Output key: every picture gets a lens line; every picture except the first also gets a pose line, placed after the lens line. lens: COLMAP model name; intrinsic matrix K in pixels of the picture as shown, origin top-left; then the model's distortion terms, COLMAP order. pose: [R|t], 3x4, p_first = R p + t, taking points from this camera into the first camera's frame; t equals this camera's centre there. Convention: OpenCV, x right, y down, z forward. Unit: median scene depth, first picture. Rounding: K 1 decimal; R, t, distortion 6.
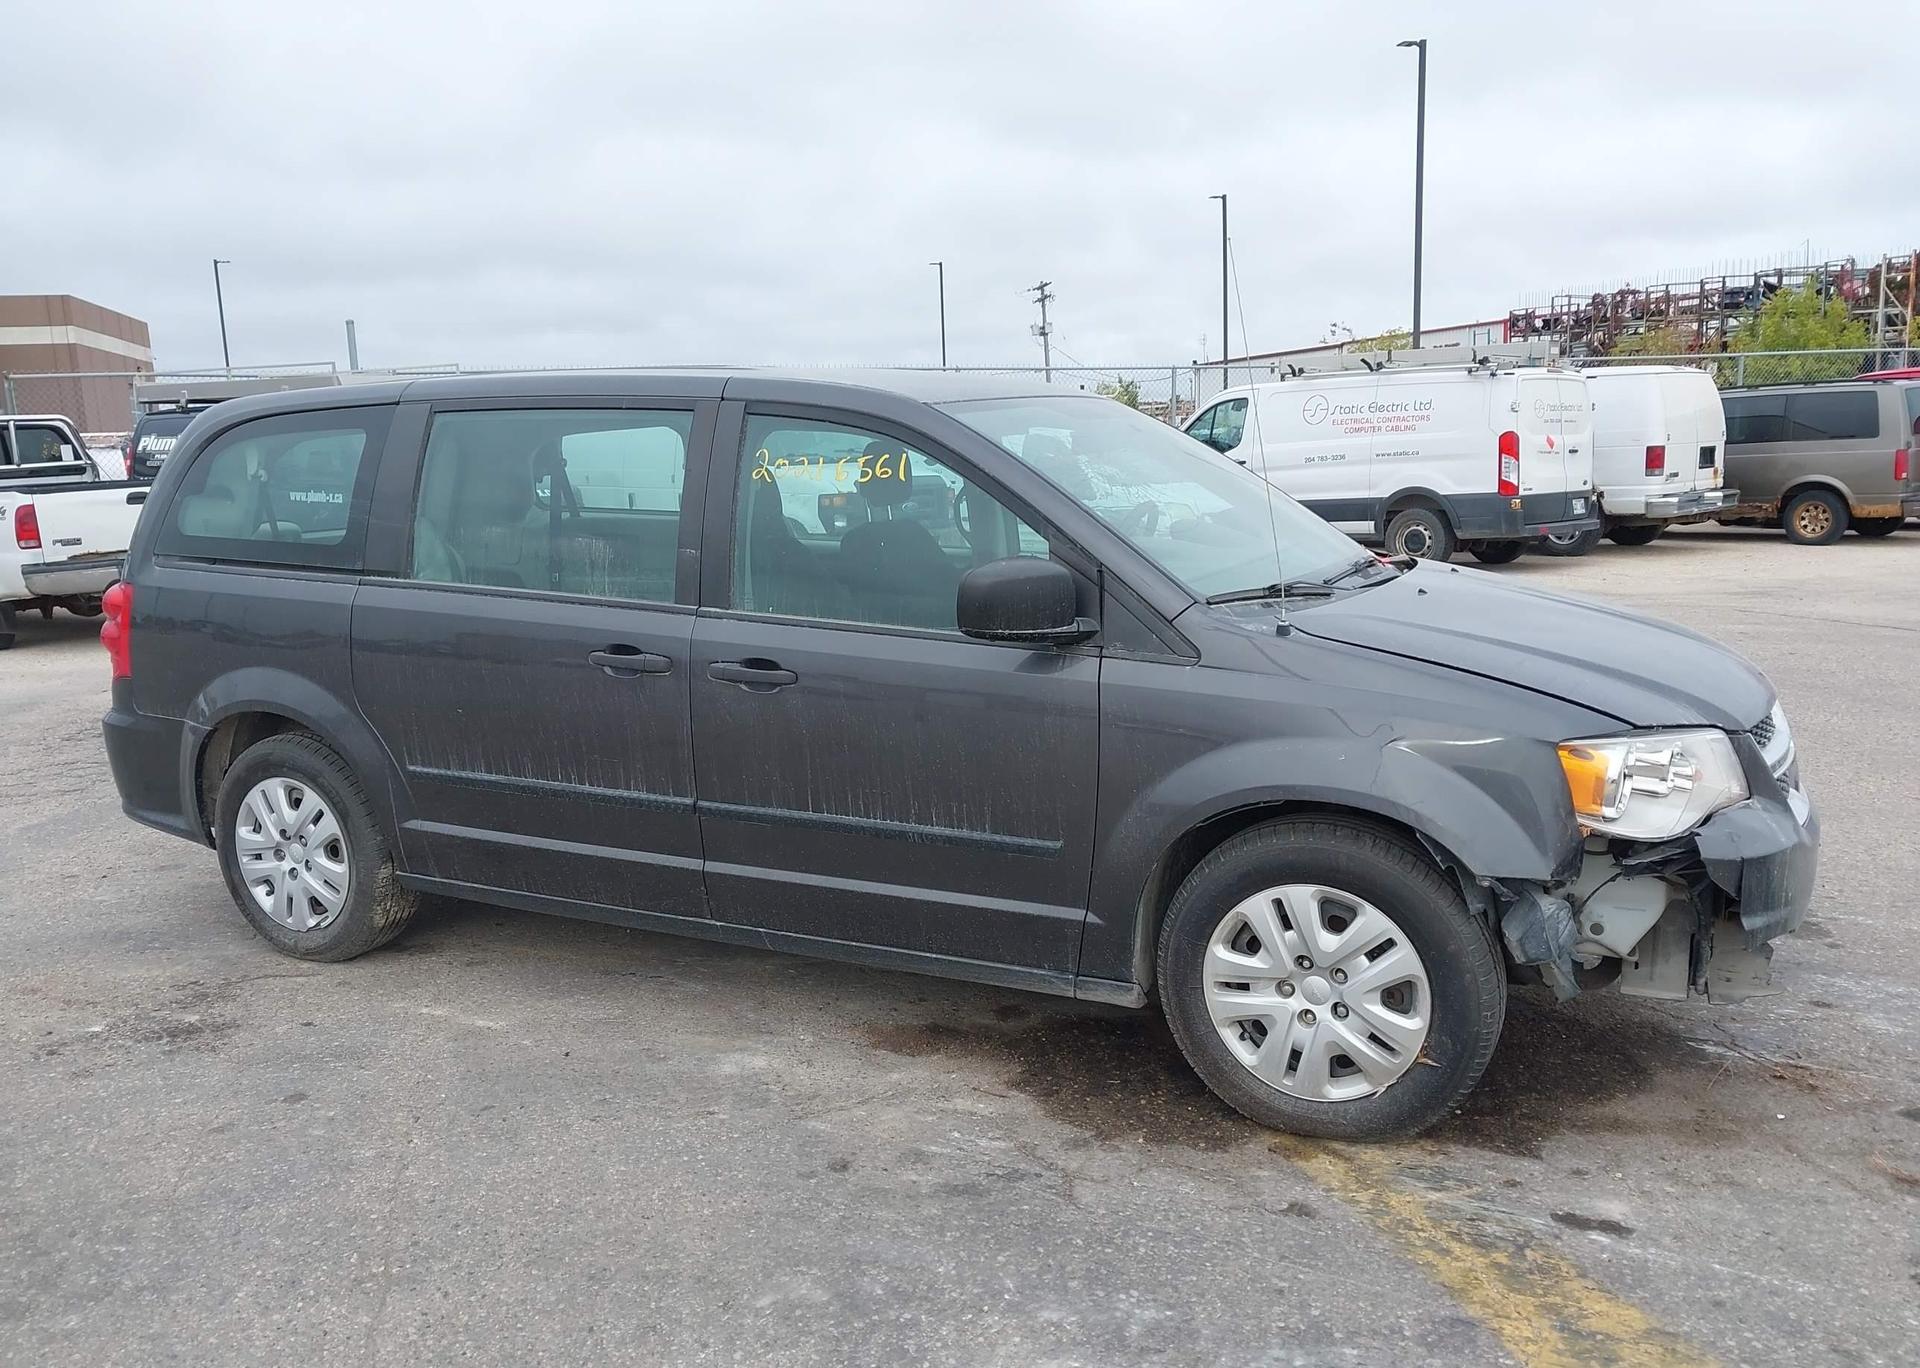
lens RADIAL K [[1497.1, 0, 944.8], [0, 1497.1, 688.9], [0, 0, 1]] dist [0.048933, -0.069027]
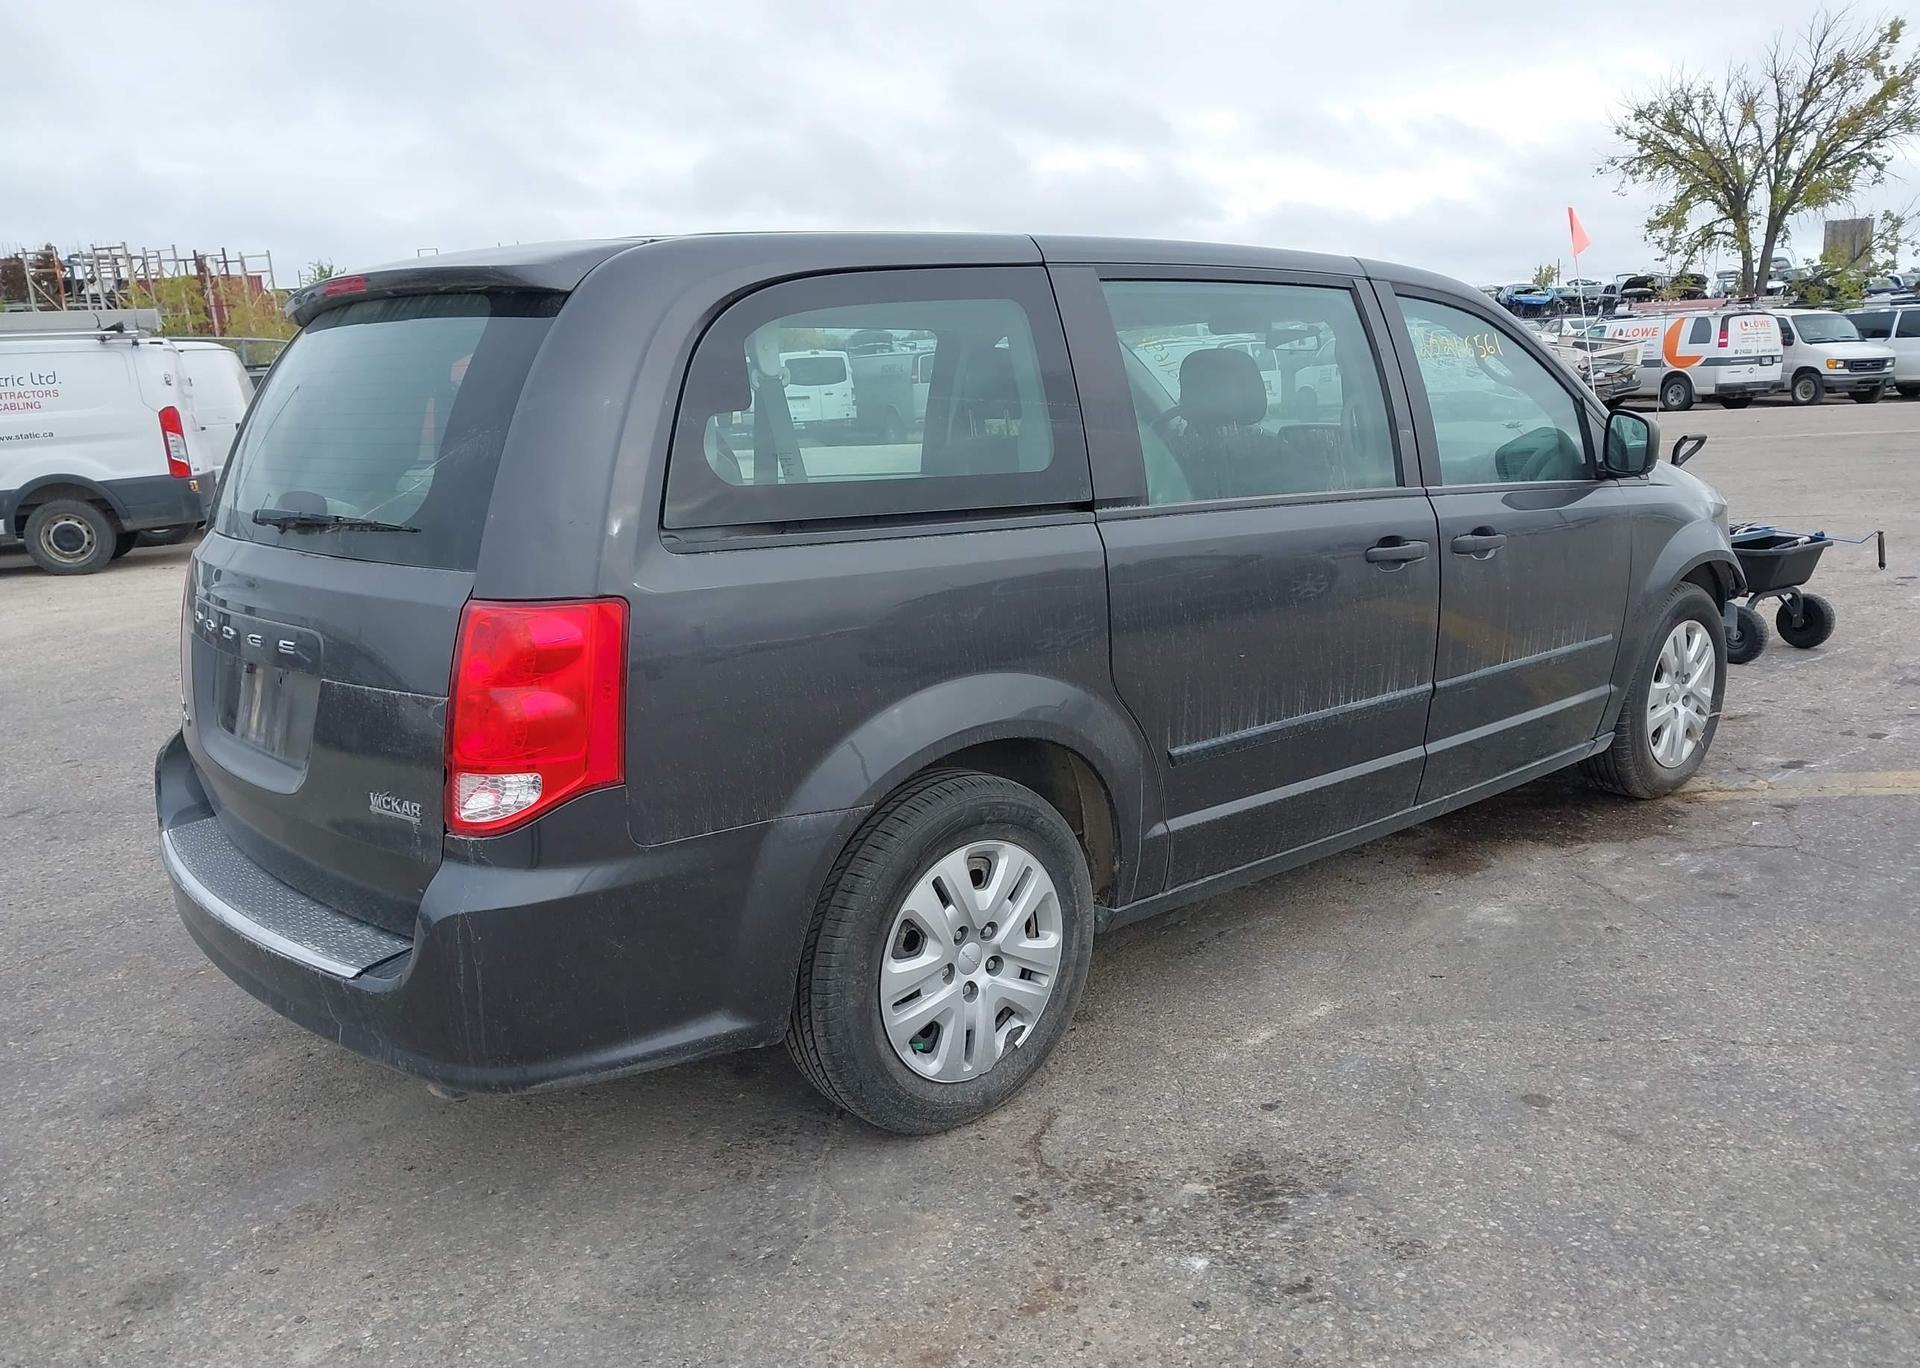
lens RADIAL K [[1497.1, 0, 936.6], [0, 1497.1, 697.9], [0, 0, 1]] dist [0.048933, -0.069027]
pose [[0.391819, -0.184241, 0.901406, -1.194319], [0.182213, 0.975877, 0.120259, -0.096108], [-0.901818, 0.117129, 0.415938, 0.879639]]
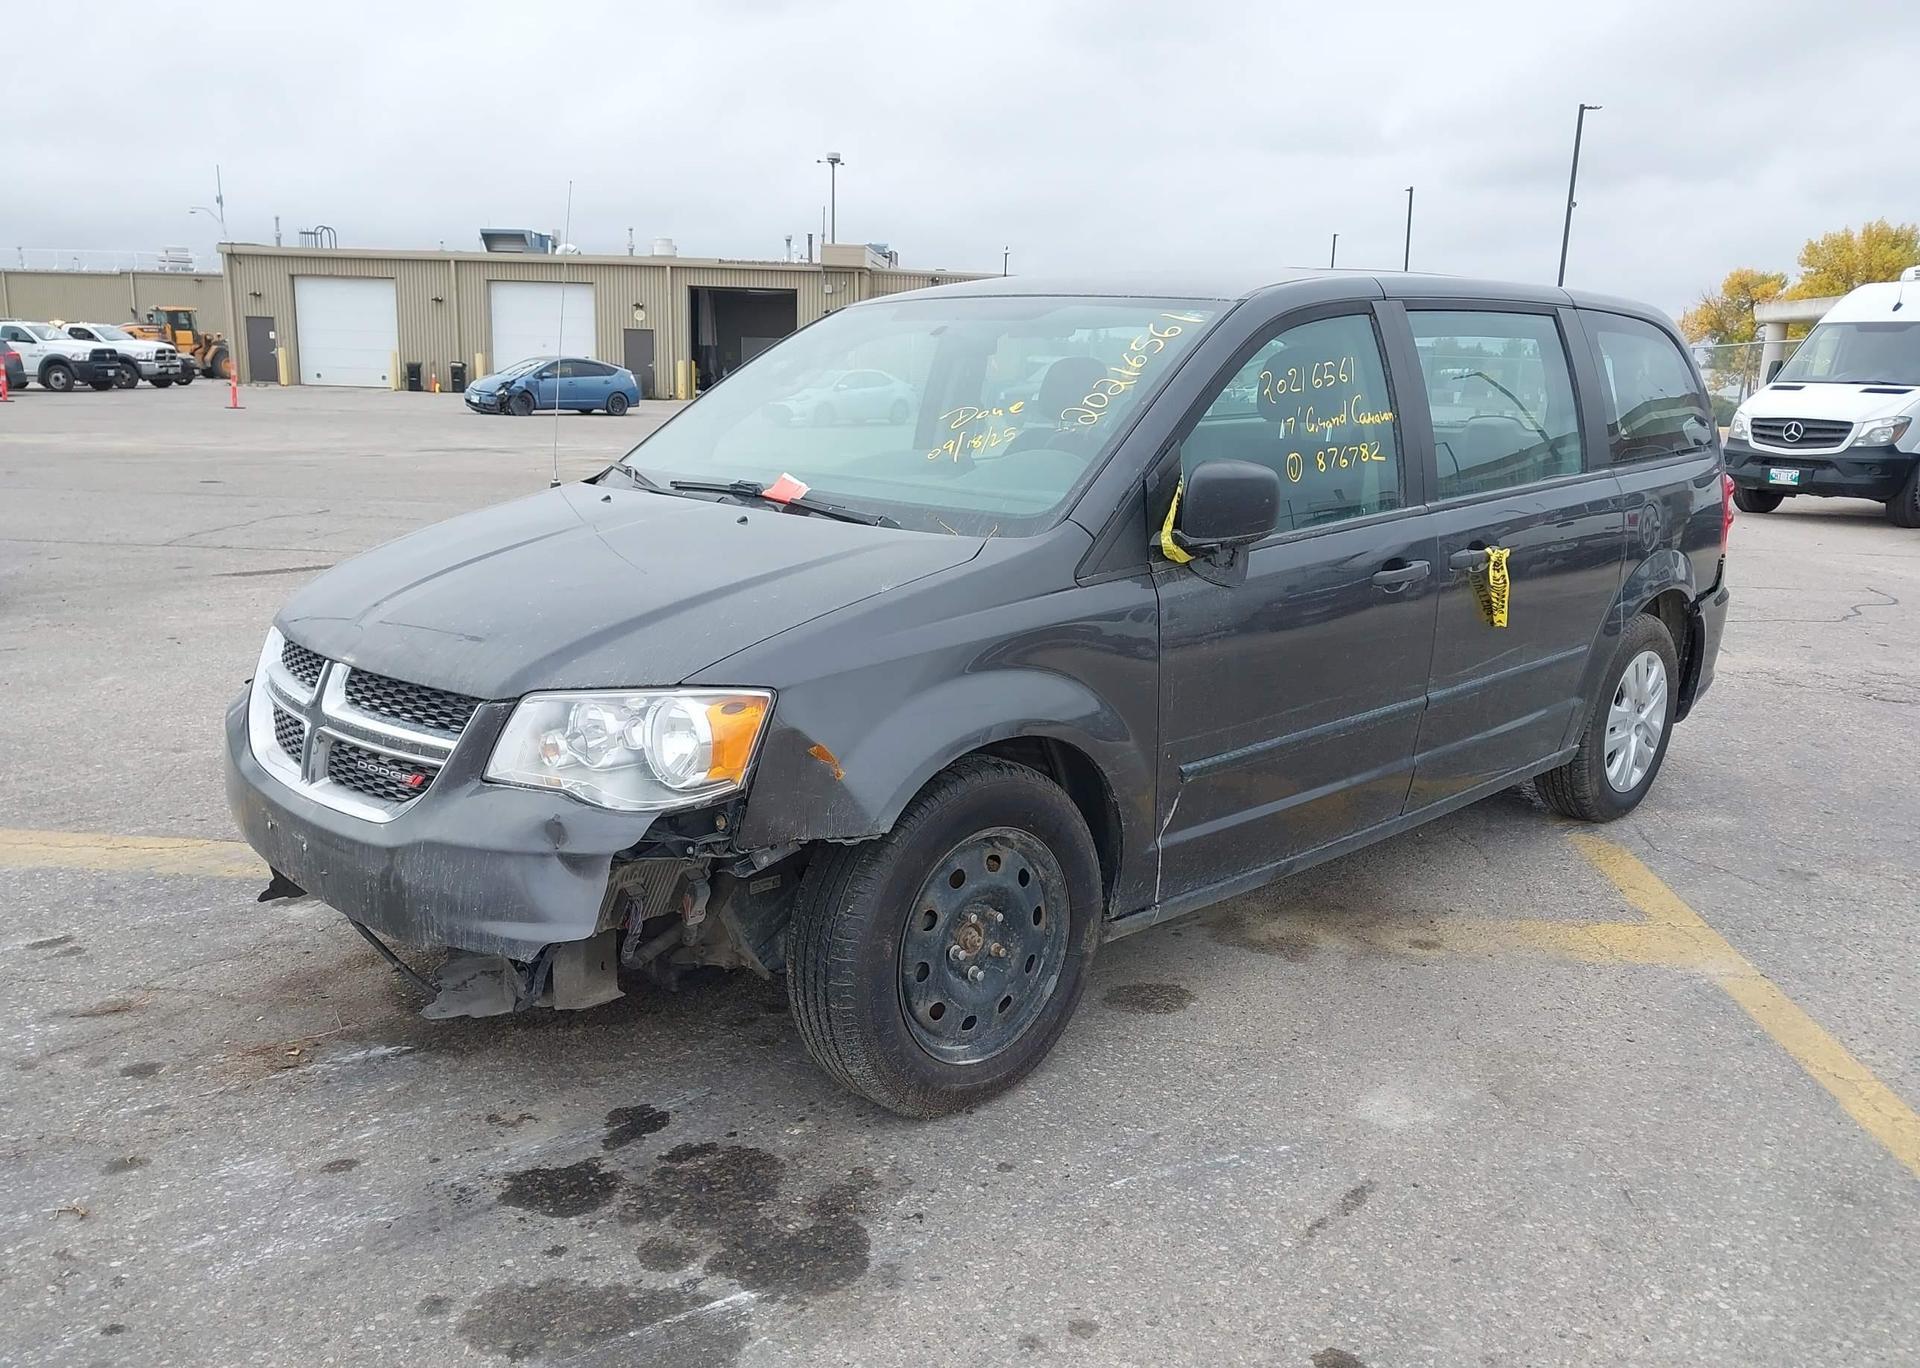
lens RADIAL K [[1497.1, 0, 949.4], [0, 1497.1, 705.7], [0, 0, 1]] dist [0.048933, -0.069027]
pose [[-0.341985, 0.228855, -0.911412, 1.100643], [-0.169905, 0.938847, 0.299497, -0.254066], [0.924218, 0.257276, -0.282188, 1.440423]]
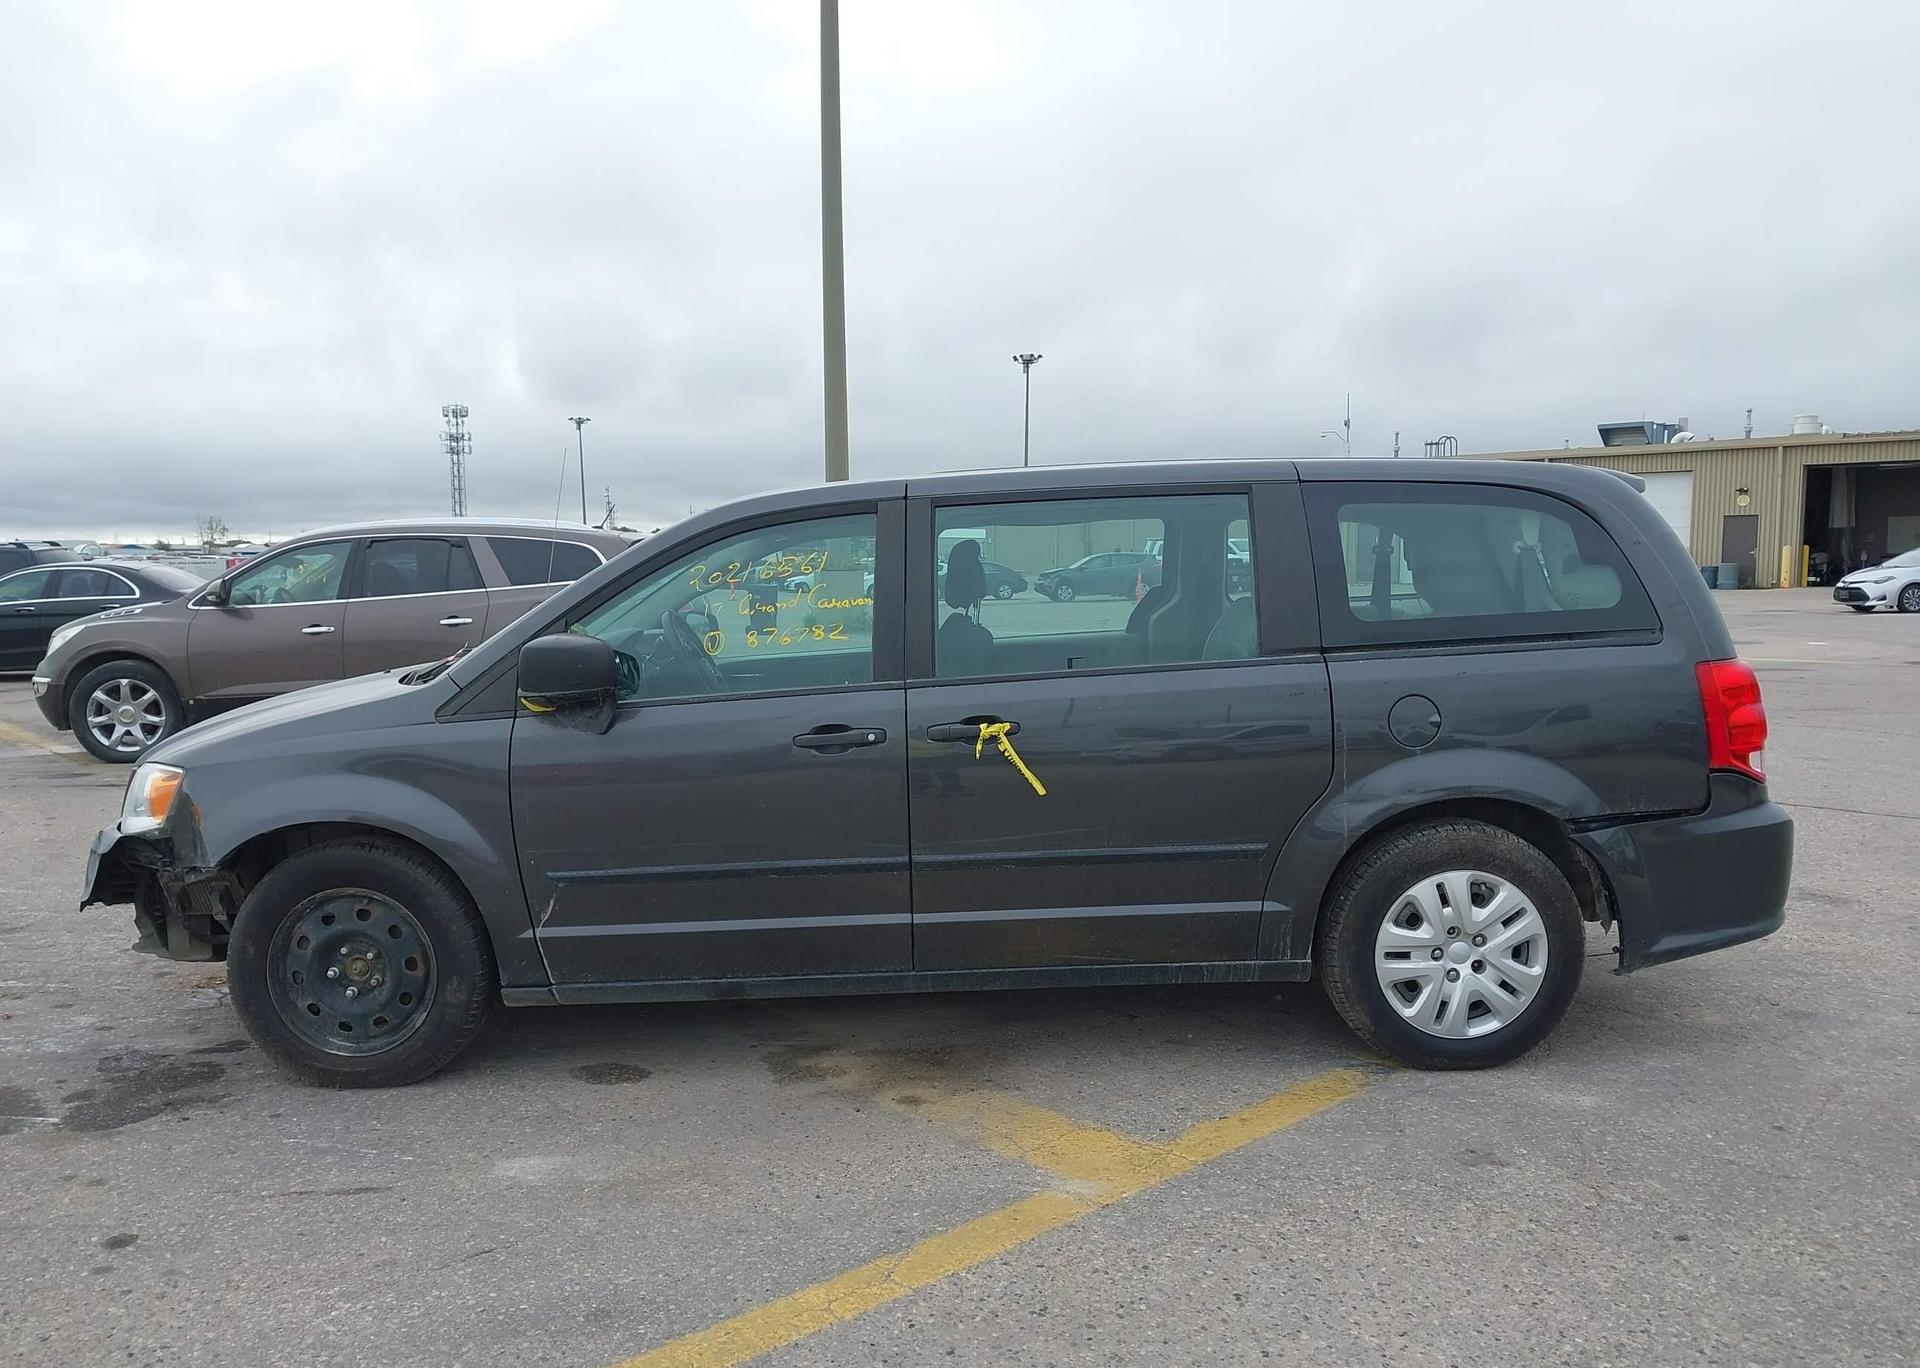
lens RADIAL K [[1497.1, 0, 954.6], [0, 1497.1, 693.9], [0, 0, 1]] dist [0.048933, -0.069027]
pose [[-0.891471, 0.082957, -0.445419, 0.503050], [-0.035900, 0.967070, 0.251964, -0.398266], [0.451654, 0.240609, -0.859137, 2.362899]]
